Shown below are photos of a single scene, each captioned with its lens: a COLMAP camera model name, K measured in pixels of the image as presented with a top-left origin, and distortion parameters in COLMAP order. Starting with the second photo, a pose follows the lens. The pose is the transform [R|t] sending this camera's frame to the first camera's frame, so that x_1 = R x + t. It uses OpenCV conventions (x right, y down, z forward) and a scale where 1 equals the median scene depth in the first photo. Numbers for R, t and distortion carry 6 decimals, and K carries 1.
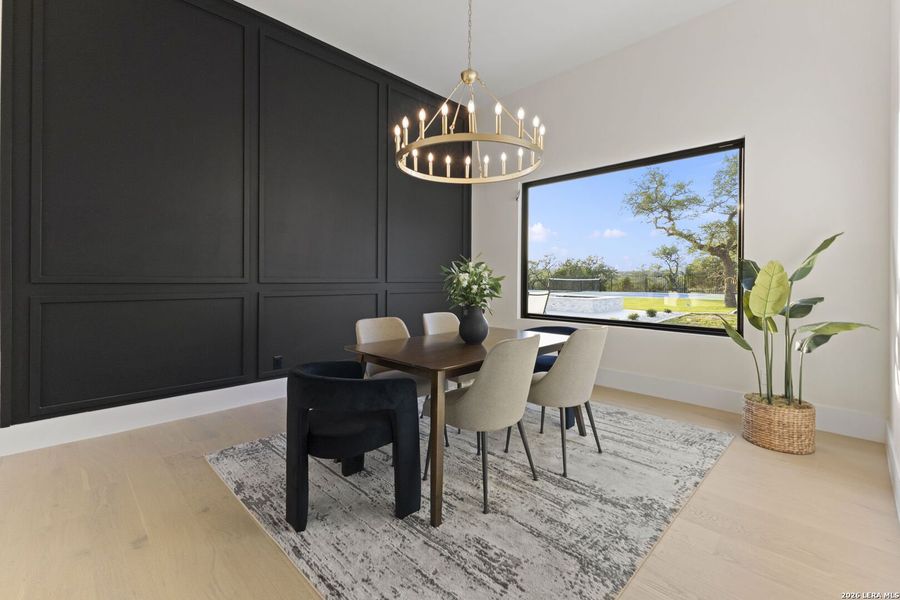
lens RADIAL K [[389.7, 0, 448.8], [0, 389.7, 294.5], [0, 0, 1]] dist [0.020275, -0.001676]
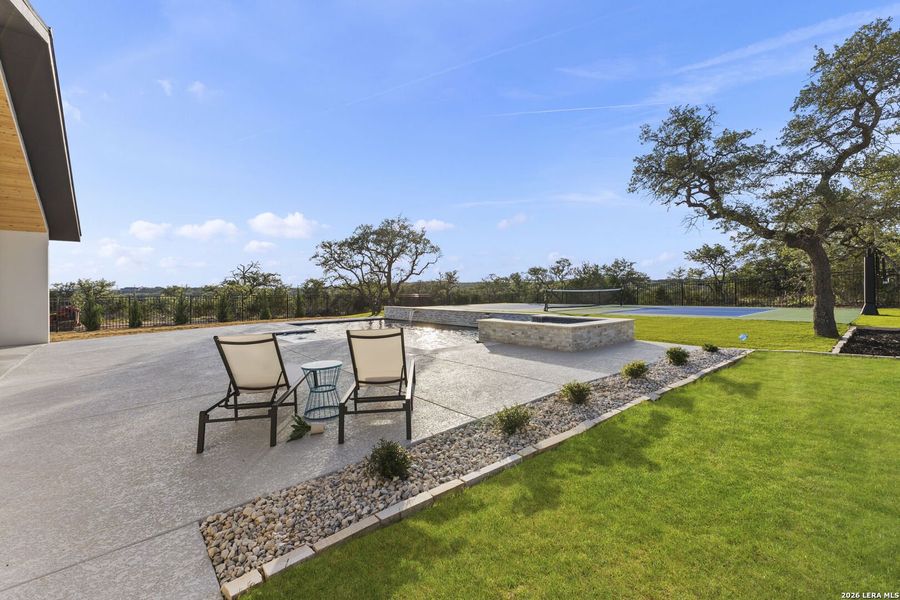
lens RADIAL K [[389.7, 0, 451.0], [0, 389.7, 297.6], [0, 0, 1]] dist [0.020275, -0.001676]
pose [[0.996755, -0.013069, -0.079432, 0.194967], [0.011344, 0.999691, -0.022130, -0.016377], [0.079697, 0.021158, 0.996595, 0.343028]]
